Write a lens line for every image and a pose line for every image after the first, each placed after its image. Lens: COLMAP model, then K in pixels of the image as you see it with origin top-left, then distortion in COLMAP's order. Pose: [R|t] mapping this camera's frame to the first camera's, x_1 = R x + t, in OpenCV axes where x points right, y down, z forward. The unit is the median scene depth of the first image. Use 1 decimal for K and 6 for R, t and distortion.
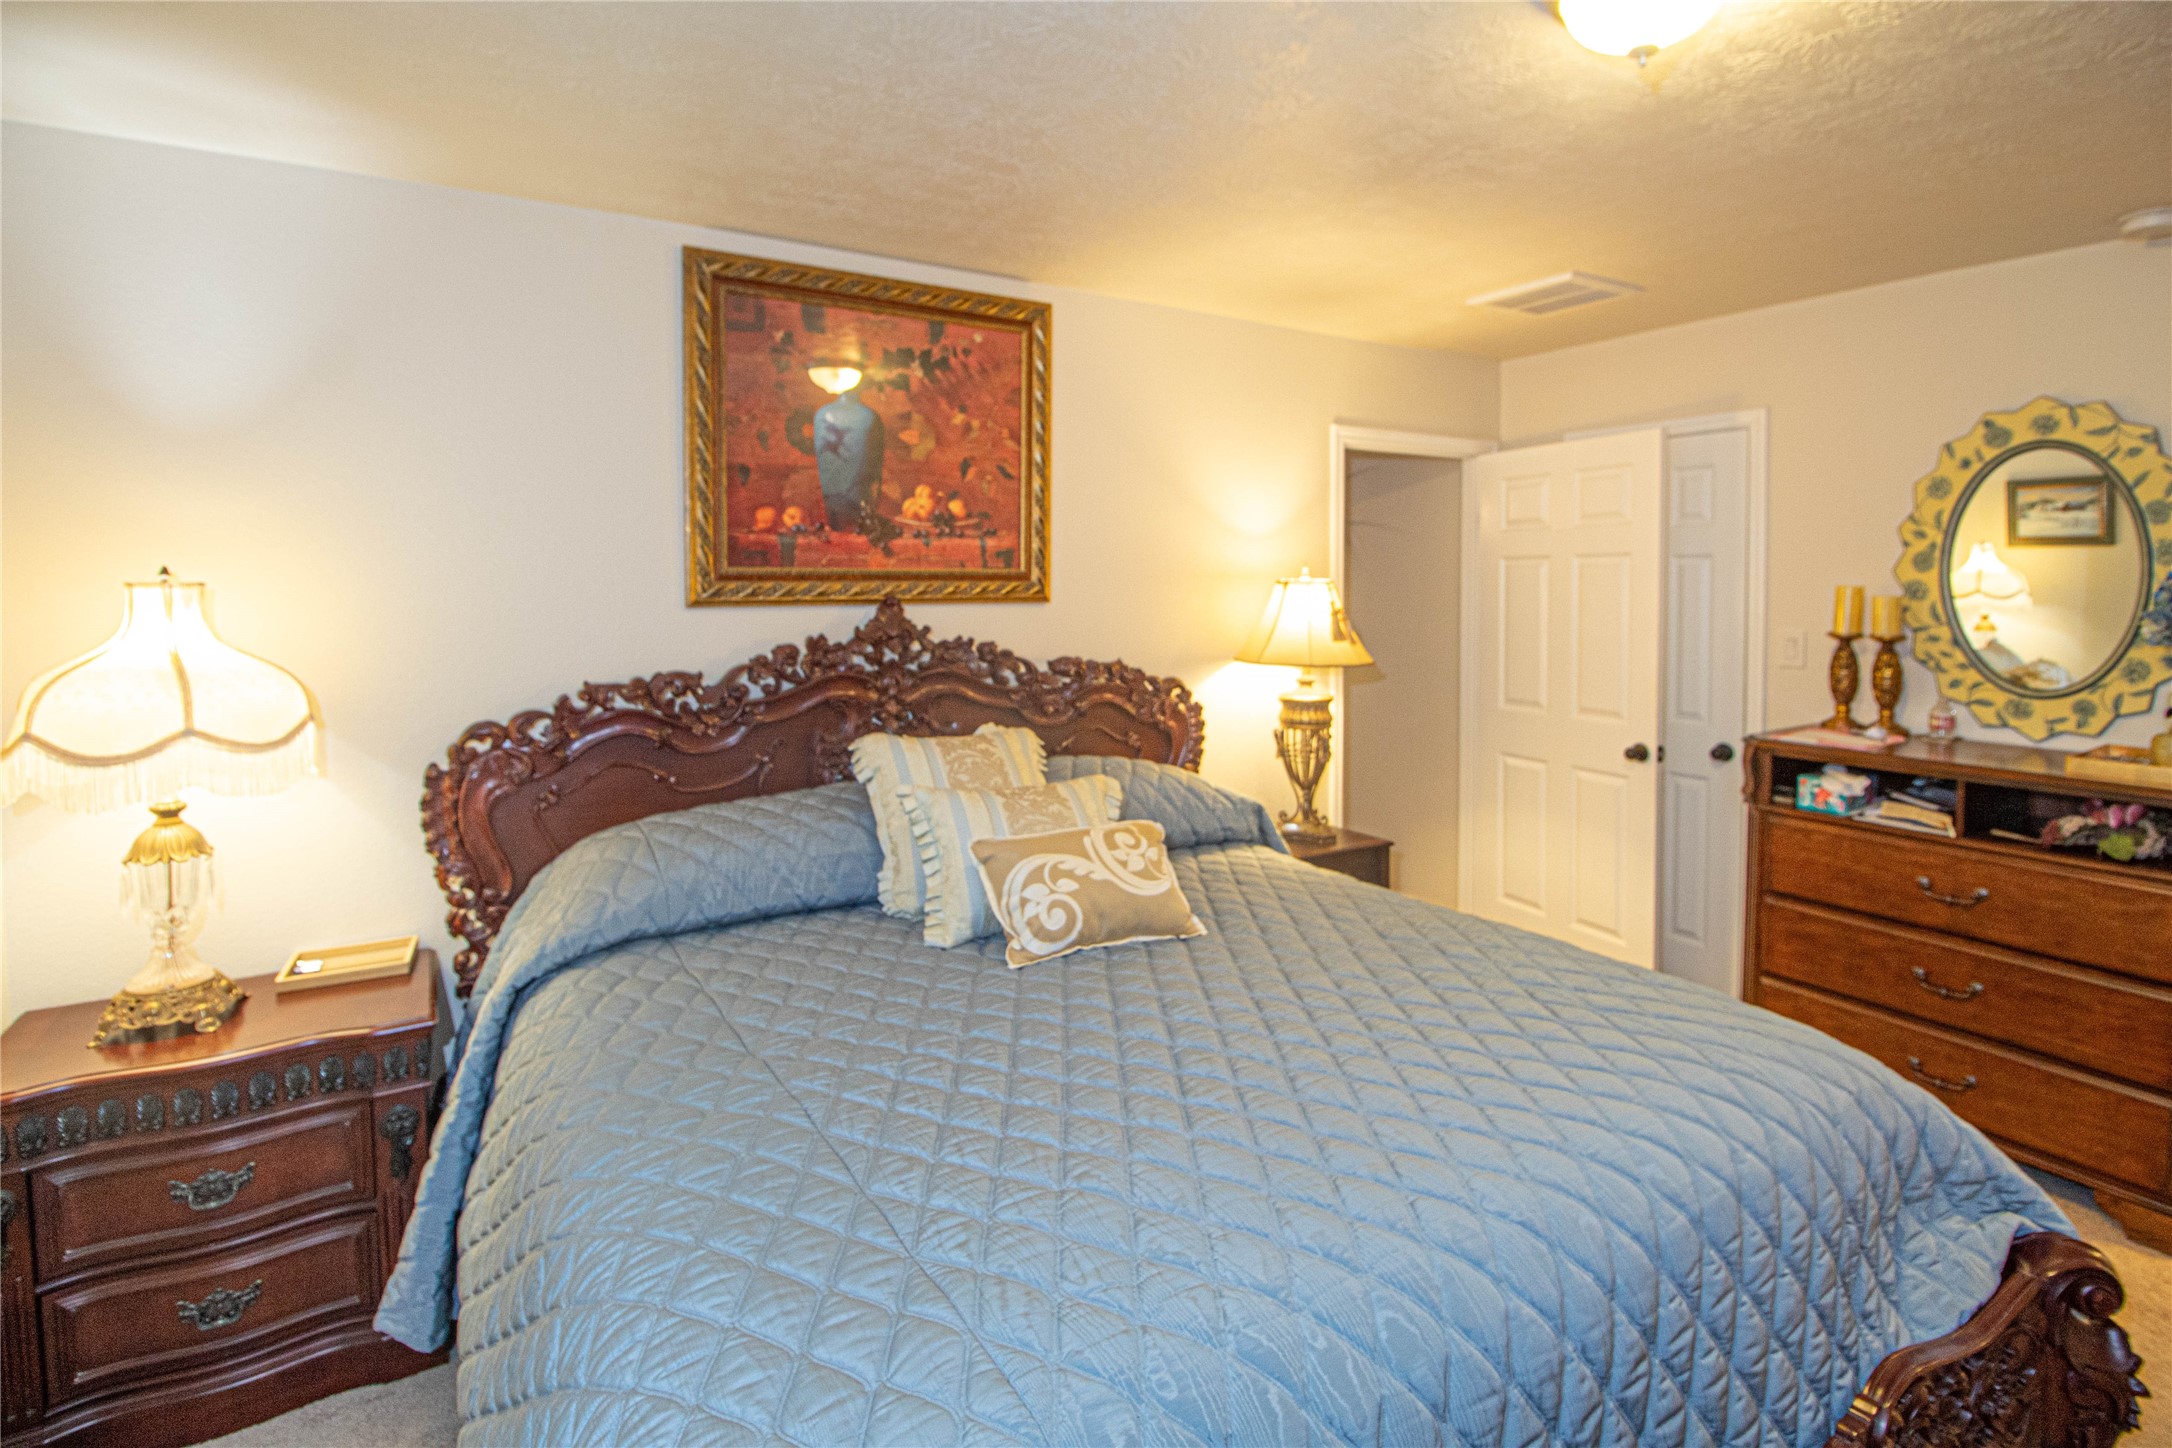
lens RADIAL K [[1074.1, 0, 1081.2], [0, 1074.1, 713.0], [0, 0, 1]] dist [-0.002273, -0.009999]
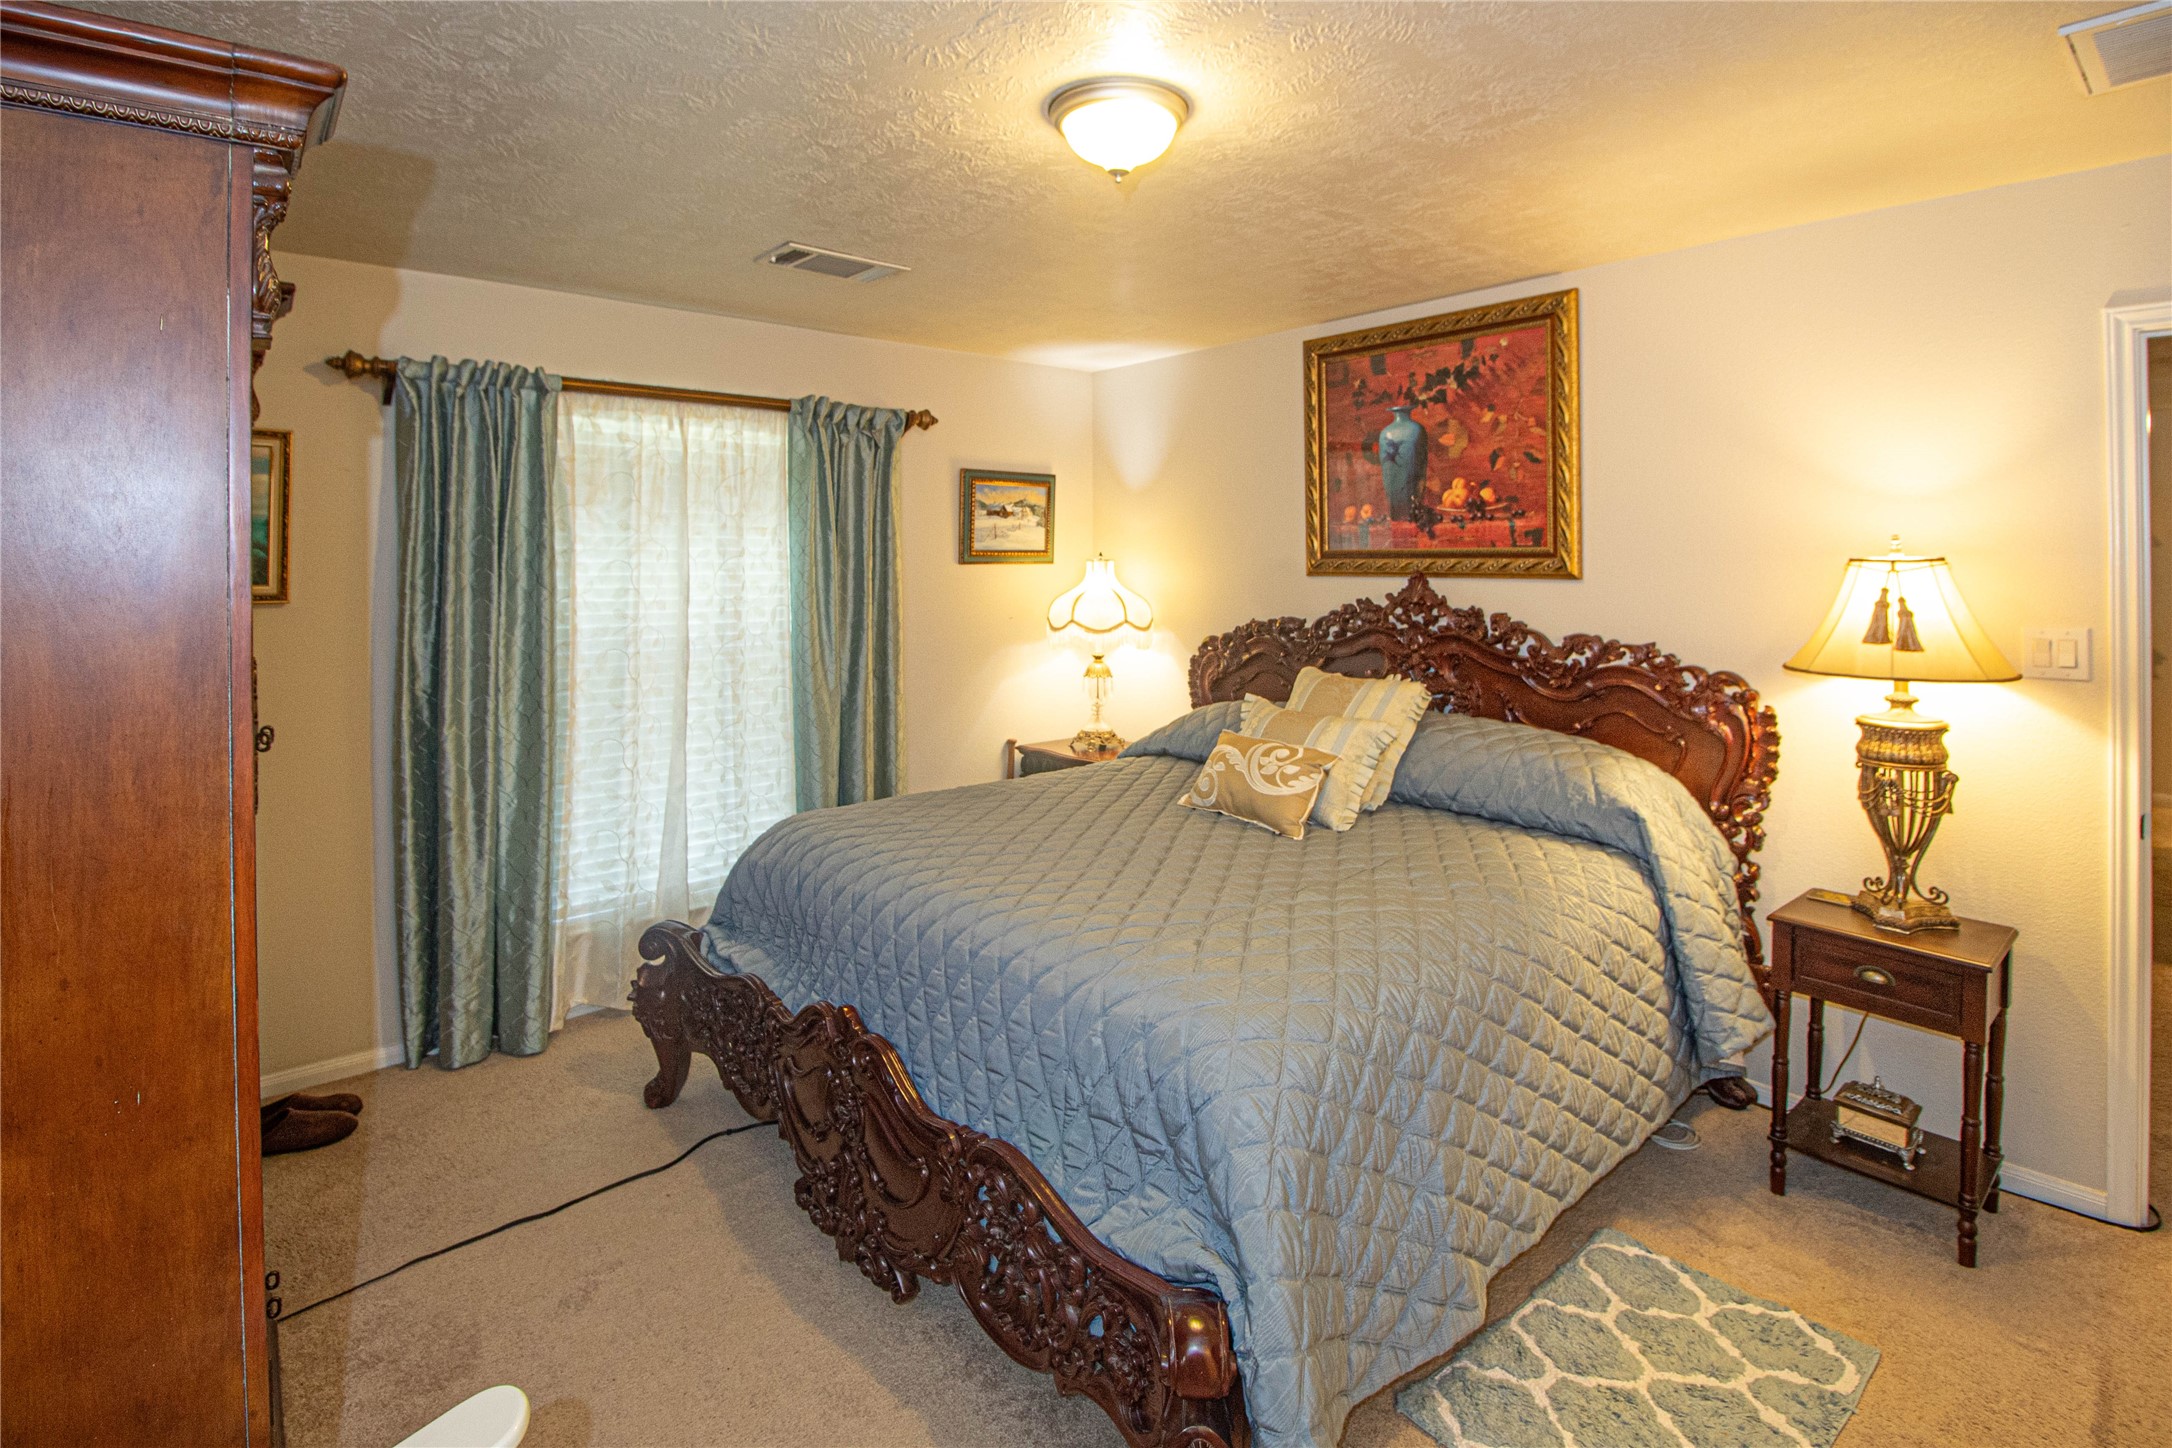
lens RADIAL K [[1074.1, 0, 1081.2], [0, 1074.1, 713.0], [0, 0, 1]] dist [-0.002273, -0.009999]
pose [[0.111052, 0.134871, -0.984620, 1.015249], [-0.130700, 0.984125, 0.120062, -0.043336], [0.985183, 0.115356, 0.126917, 0.464225]]
